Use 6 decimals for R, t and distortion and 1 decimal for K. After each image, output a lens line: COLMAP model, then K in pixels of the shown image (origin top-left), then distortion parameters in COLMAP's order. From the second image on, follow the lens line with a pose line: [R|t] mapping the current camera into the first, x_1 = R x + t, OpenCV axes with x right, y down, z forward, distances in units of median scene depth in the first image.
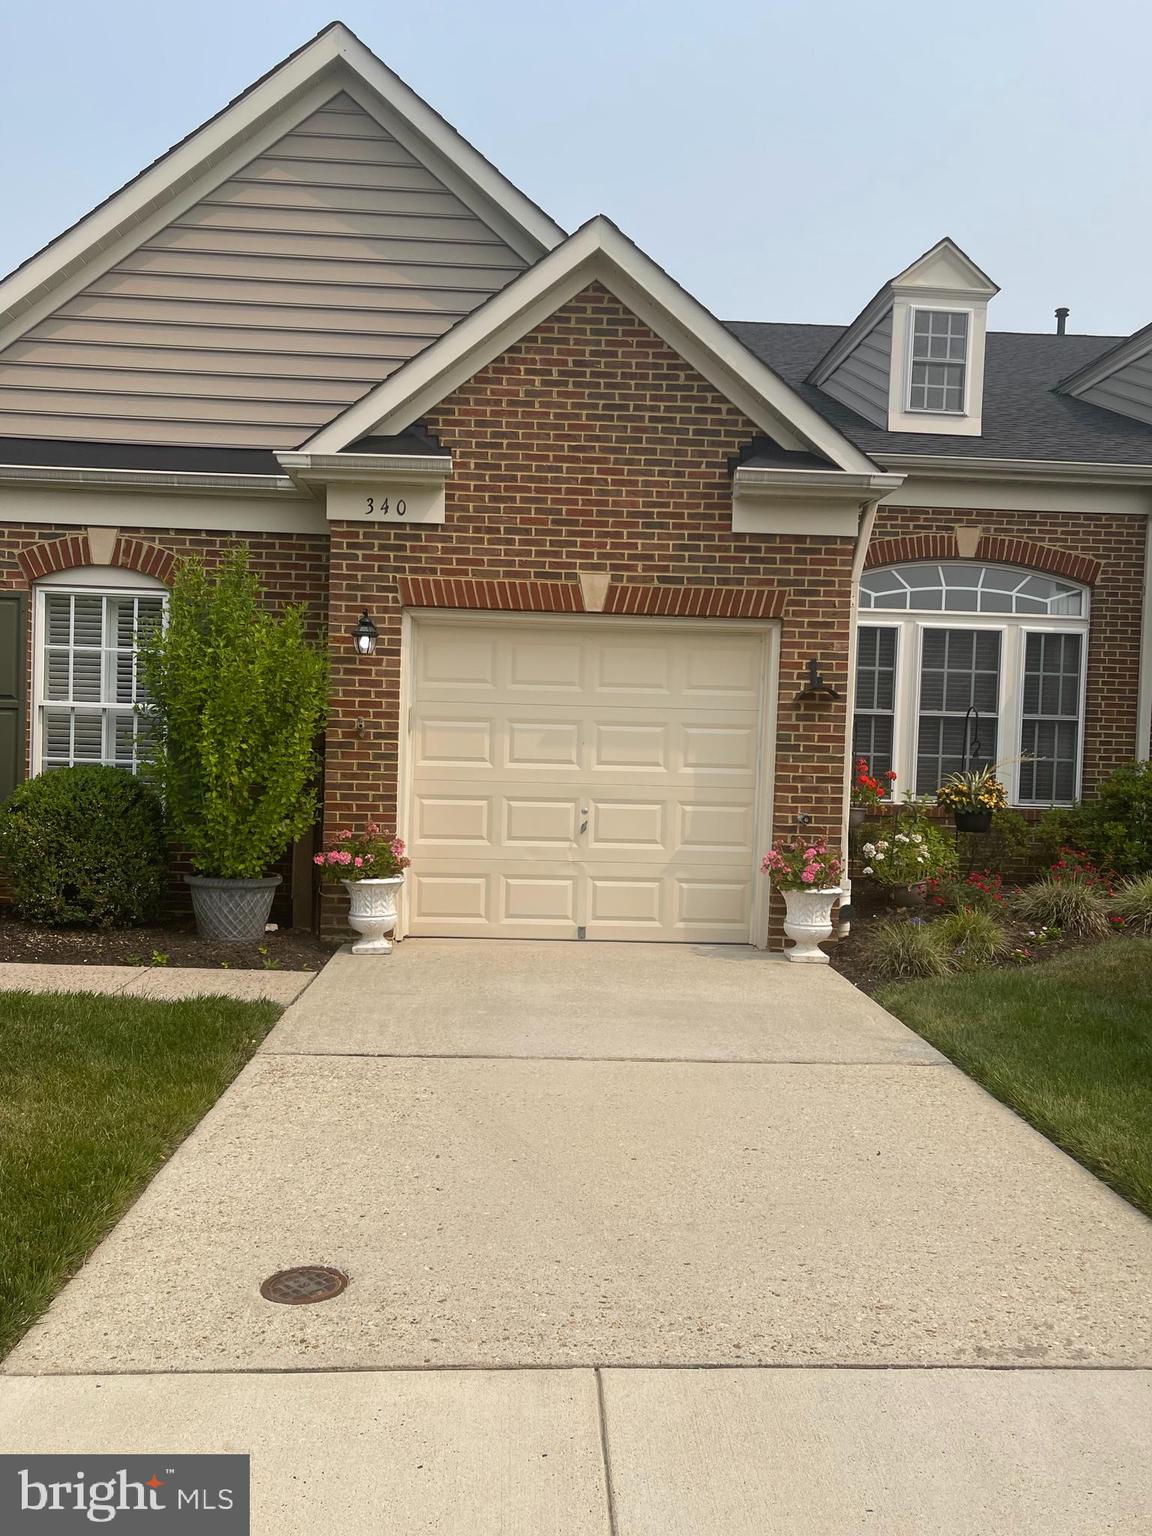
lens RADIAL K [[1401.9, 0, 572.9], [0, 1401.9, 801.7], [0, 0, 1]] dist [0.098423, -0.205107]
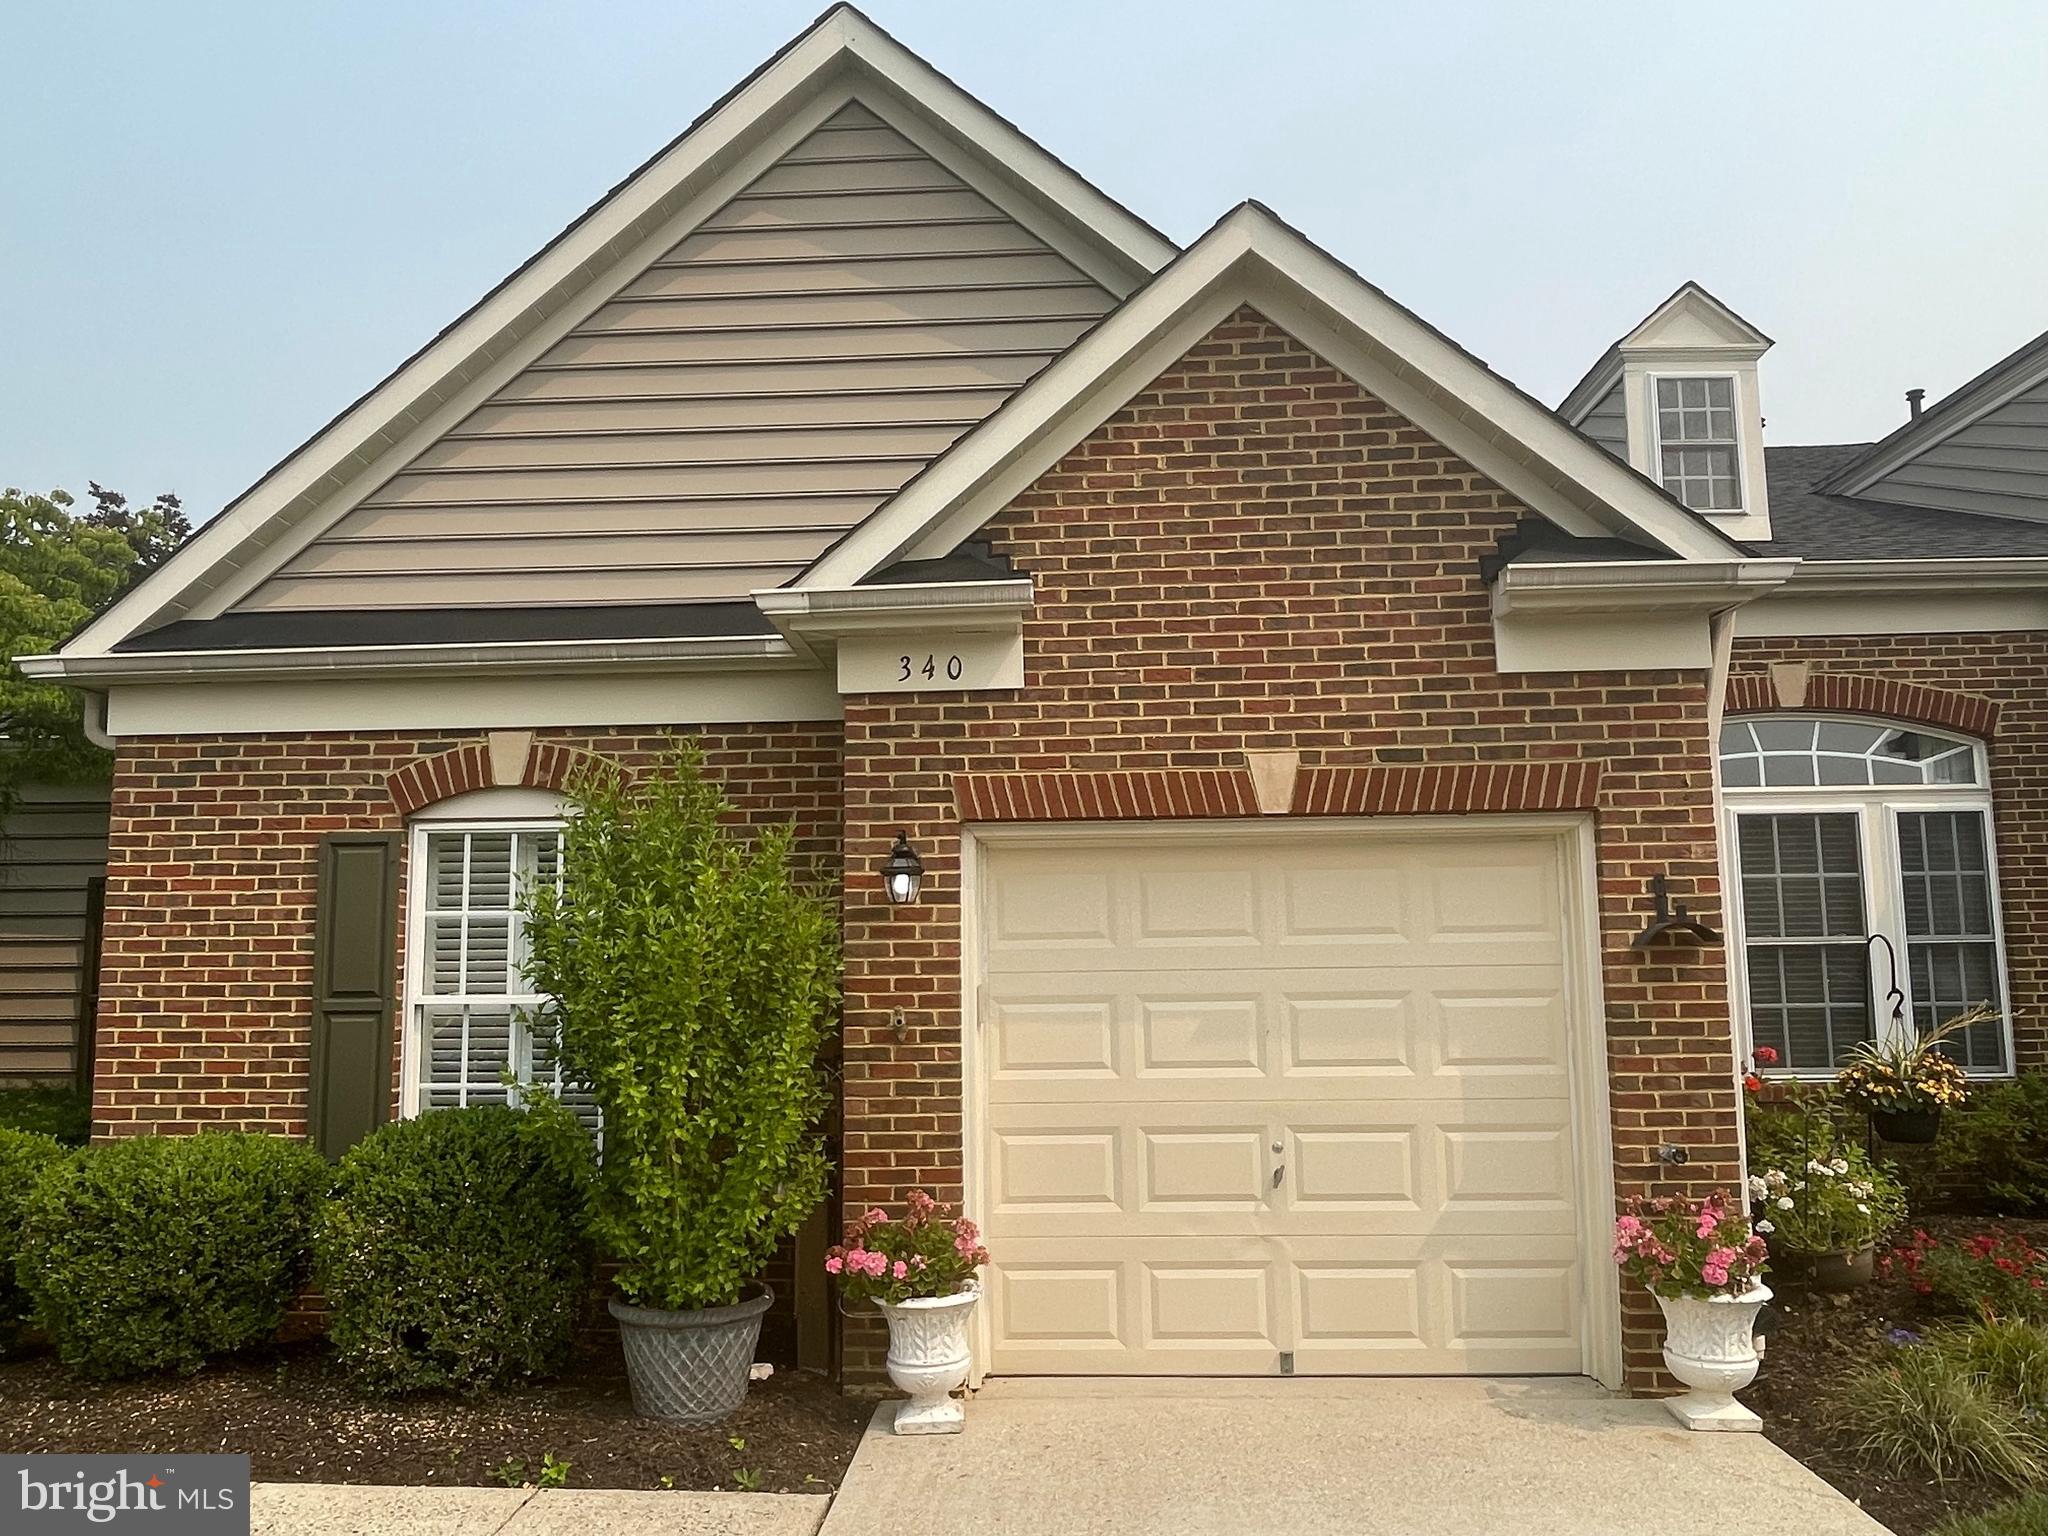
lens RADIAL K [[1596.9, 0, 1024.0], [0, 1596.9, 768.0], [0, 0, 1]] dist [-0.015533, -0.005011]
pose [[0.995358, -0.055489, -0.078629, -0.037286], [0.041630, 0.984898, -0.168057, -0.043721], [0.086767, 0.164004, 0.982636, 0.310233]]
